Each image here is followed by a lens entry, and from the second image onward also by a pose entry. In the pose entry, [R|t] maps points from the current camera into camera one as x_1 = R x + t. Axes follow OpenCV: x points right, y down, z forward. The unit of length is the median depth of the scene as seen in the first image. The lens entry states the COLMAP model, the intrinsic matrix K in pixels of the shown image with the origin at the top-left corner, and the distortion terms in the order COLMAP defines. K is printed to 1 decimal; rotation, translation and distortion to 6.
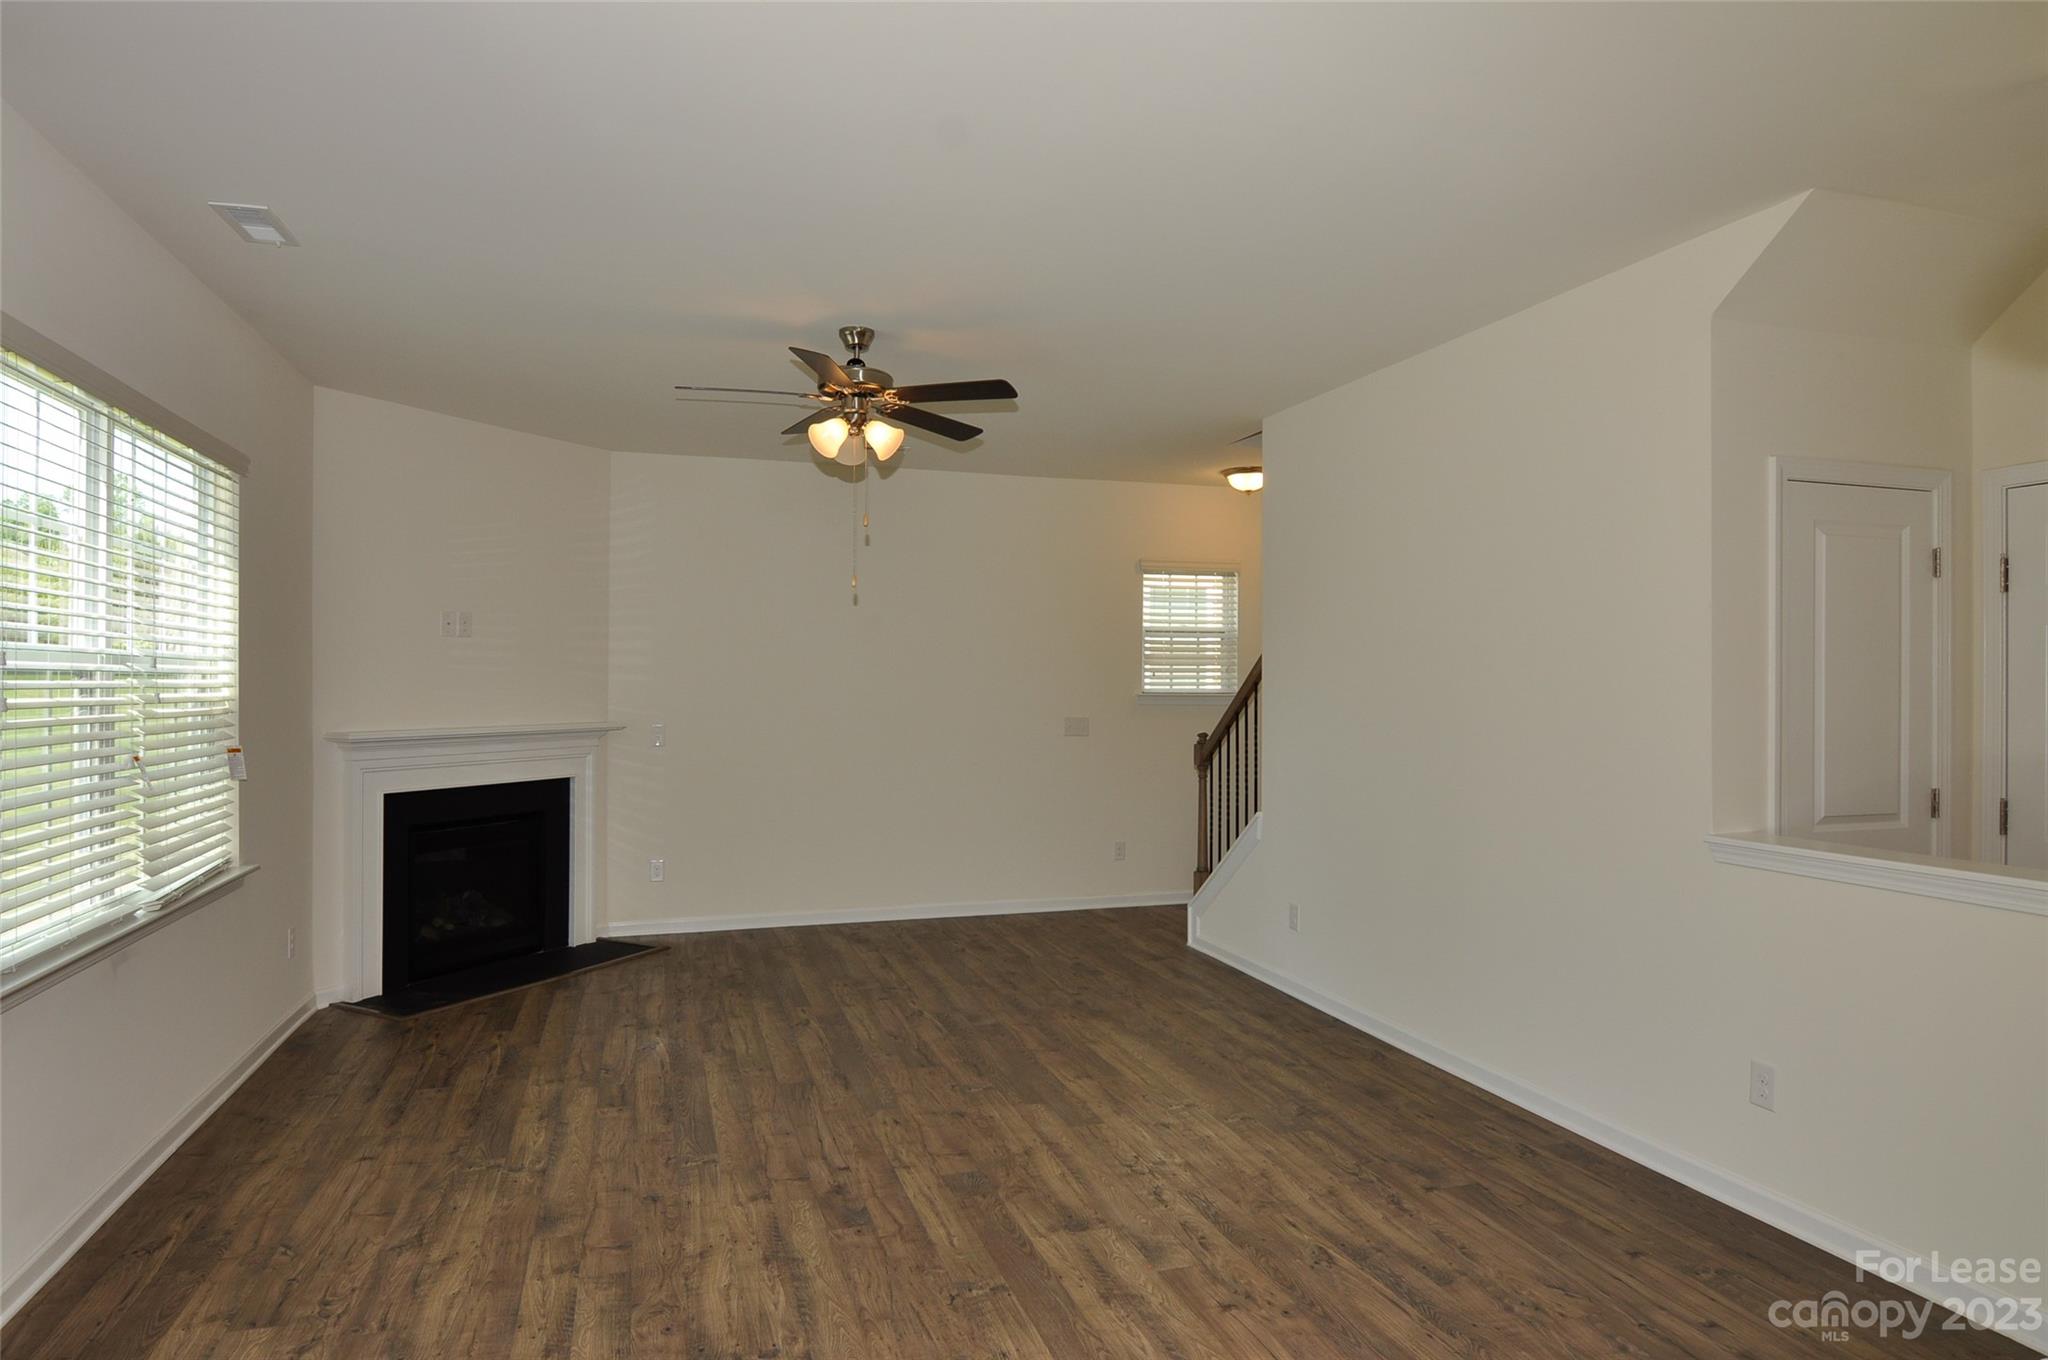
lens RADIAL K [[1192.1, 0, 1013.2], [0, 1192.1, 676.0], [0, 0, 1]] dist [-0.005986, -0.002618]
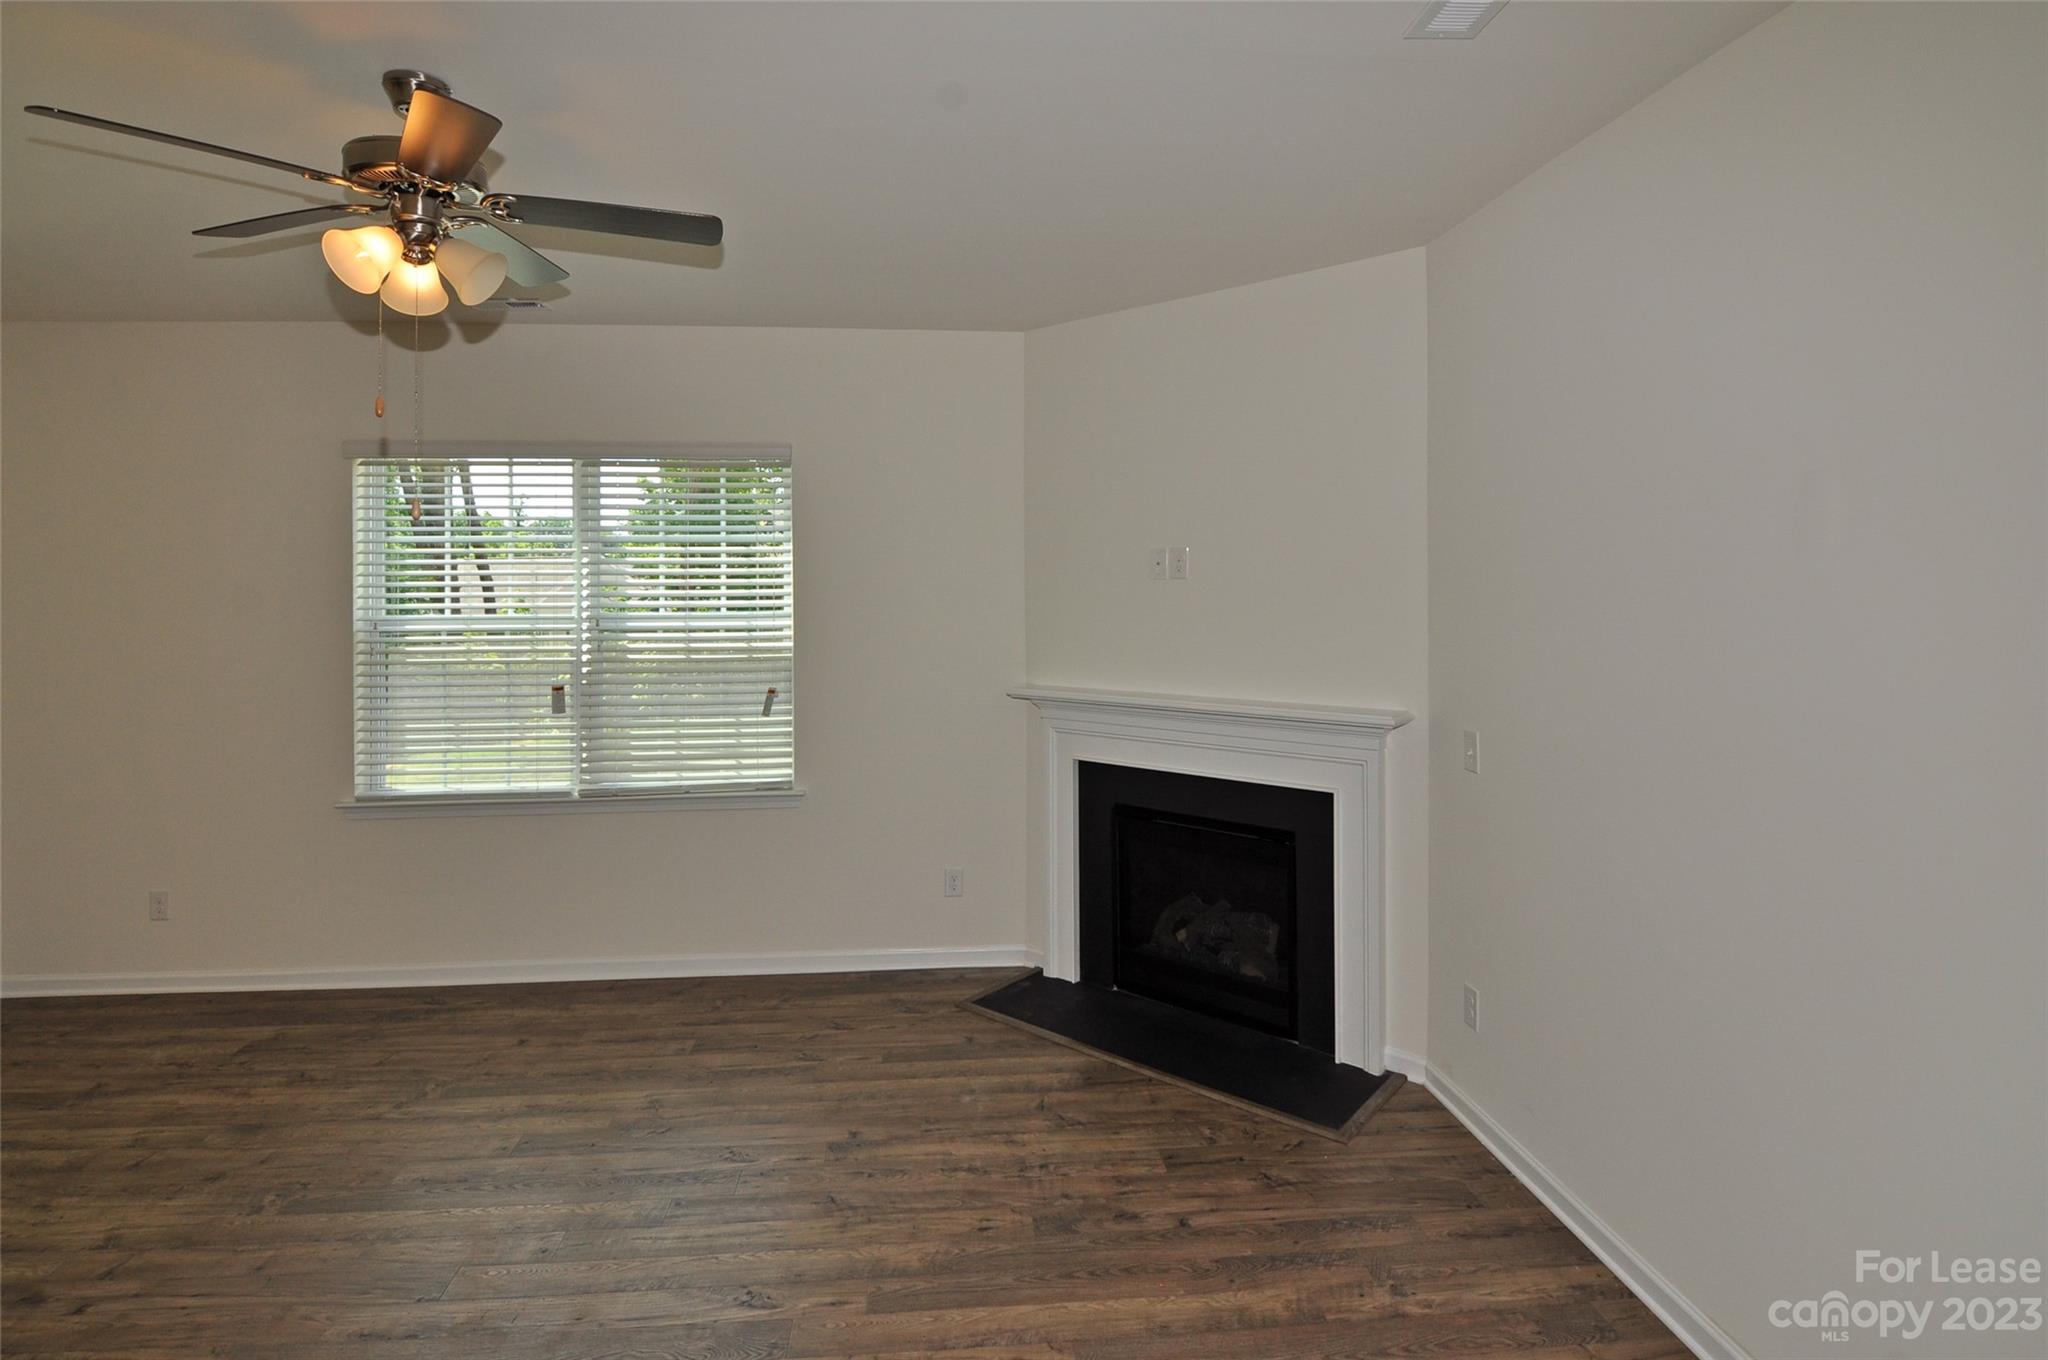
lens RADIAL K [[1027.1, 0, 1004.0], [0, 1027.1, 595.6], [0, 0, 1]] dist [-0.005103, -0.008585]
pose [[-0.218500, 0.011131, -0.975773, 0.338903], [0.011567, 0.999894, 0.008816, -0.046040], [0.975768, -0.009361, -0.218606, 1.638063]]
